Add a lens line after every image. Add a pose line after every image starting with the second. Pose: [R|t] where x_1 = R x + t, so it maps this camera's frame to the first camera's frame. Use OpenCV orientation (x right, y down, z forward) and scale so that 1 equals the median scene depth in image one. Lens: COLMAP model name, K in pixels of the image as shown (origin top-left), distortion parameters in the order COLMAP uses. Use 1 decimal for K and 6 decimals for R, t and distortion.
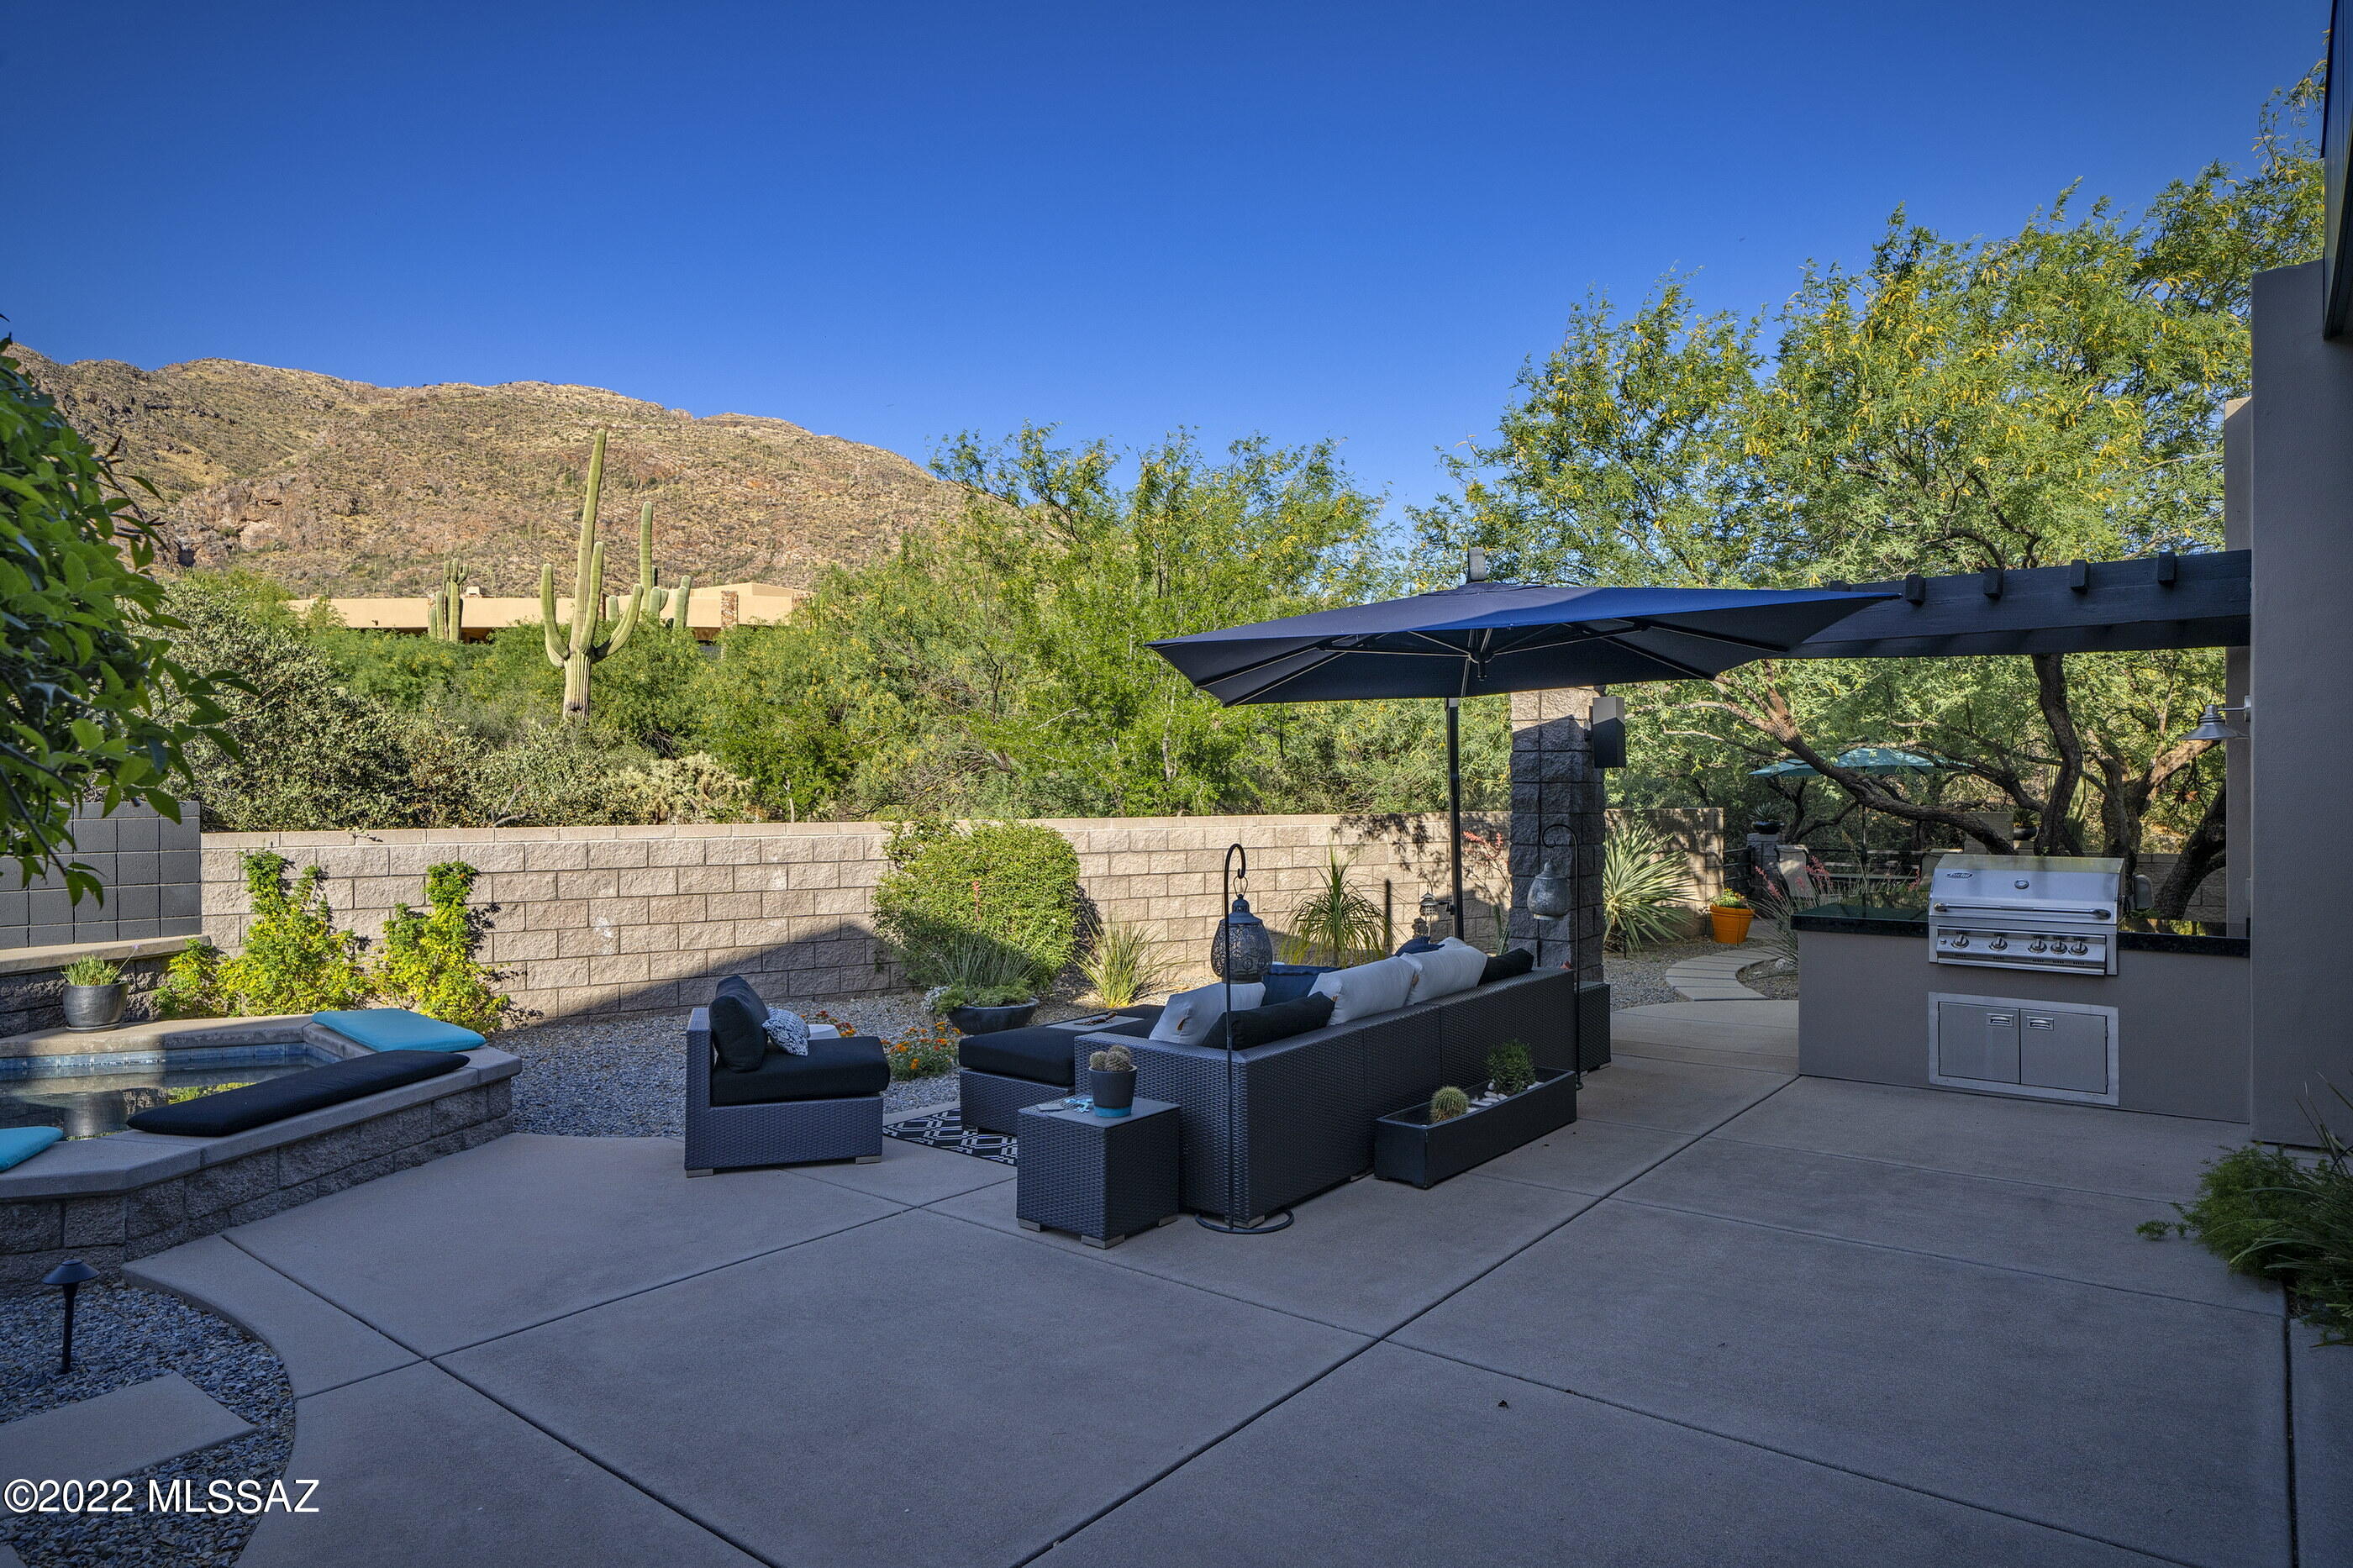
lens RADIAL K [[1364.4, 0, 1156.9], [0, 1364.4, 793.6], [0, 0, 1]] dist [0.002112, 0.001083]
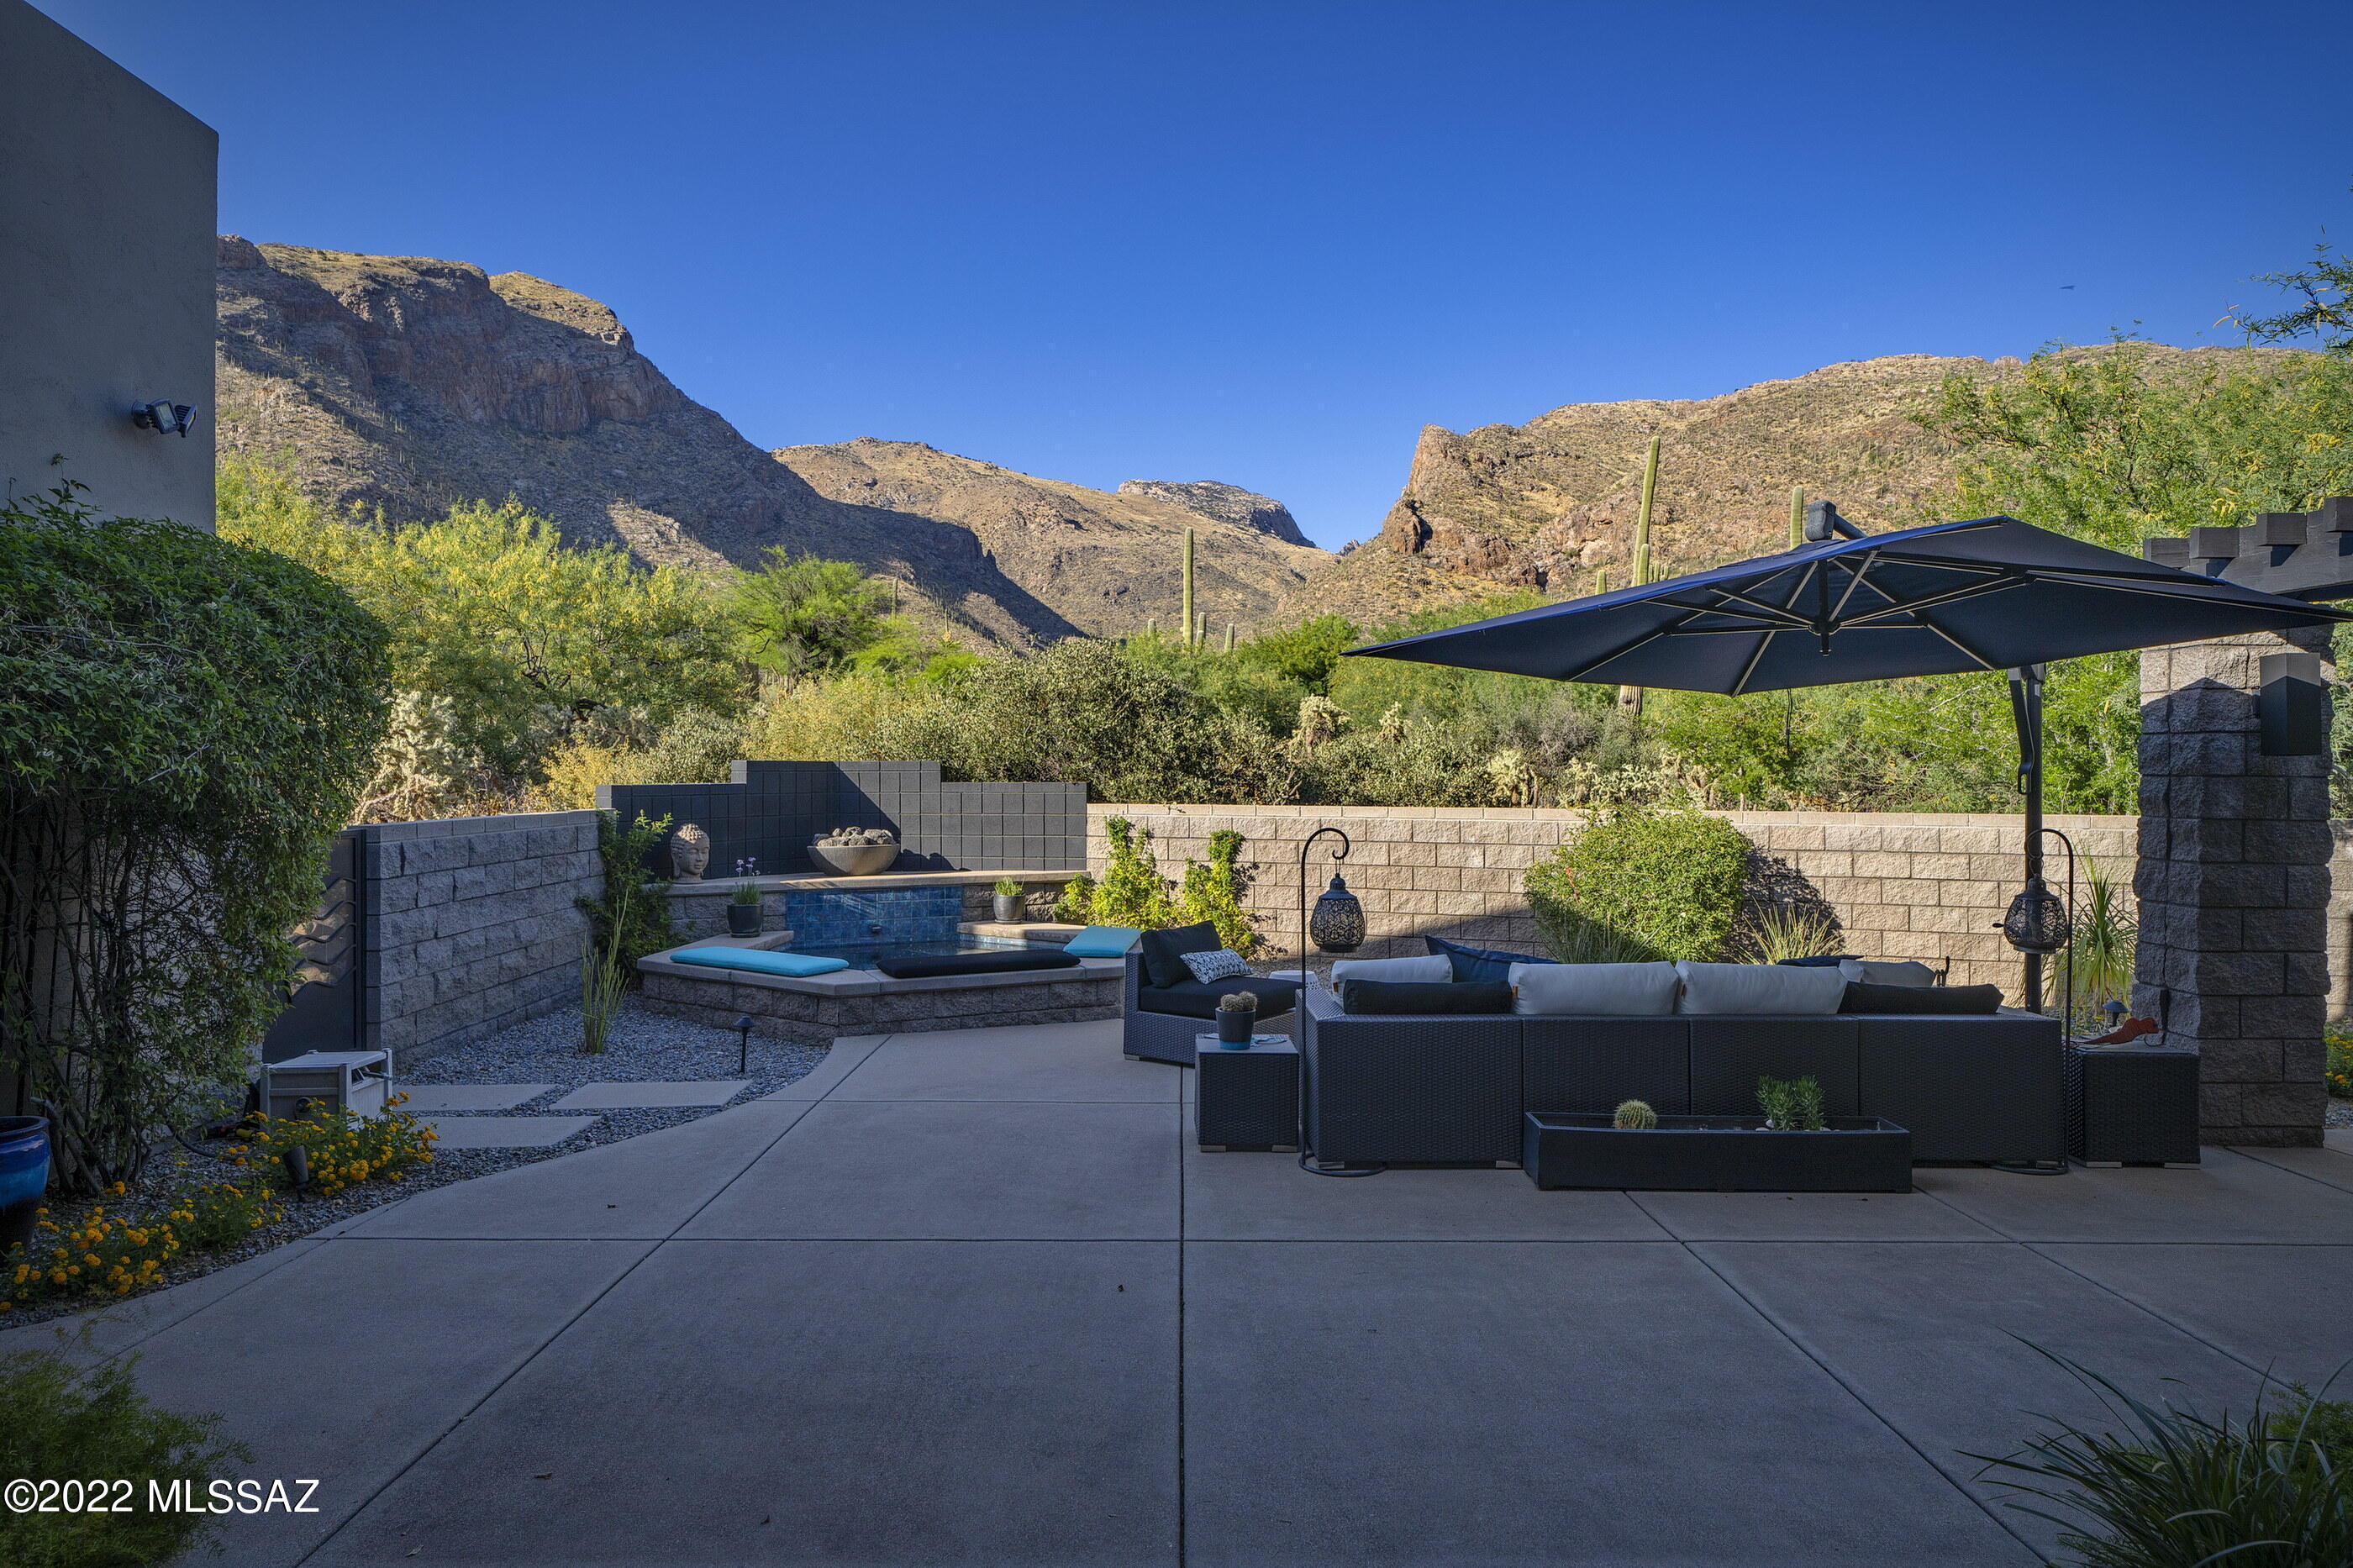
lens RADIAL K [[1364.4, 0, 1158.0], [0, 1364.4, 780.8], [0, 0, 1]] dist [0.002112, 0.001083]
pose [[0.630700, 0.009454, -0.775969, 0.511050], [-0.009885, 0.999943, 0.004148, -0.002697], [0.775964, 0.005054, 0.630758, 0.110852]]
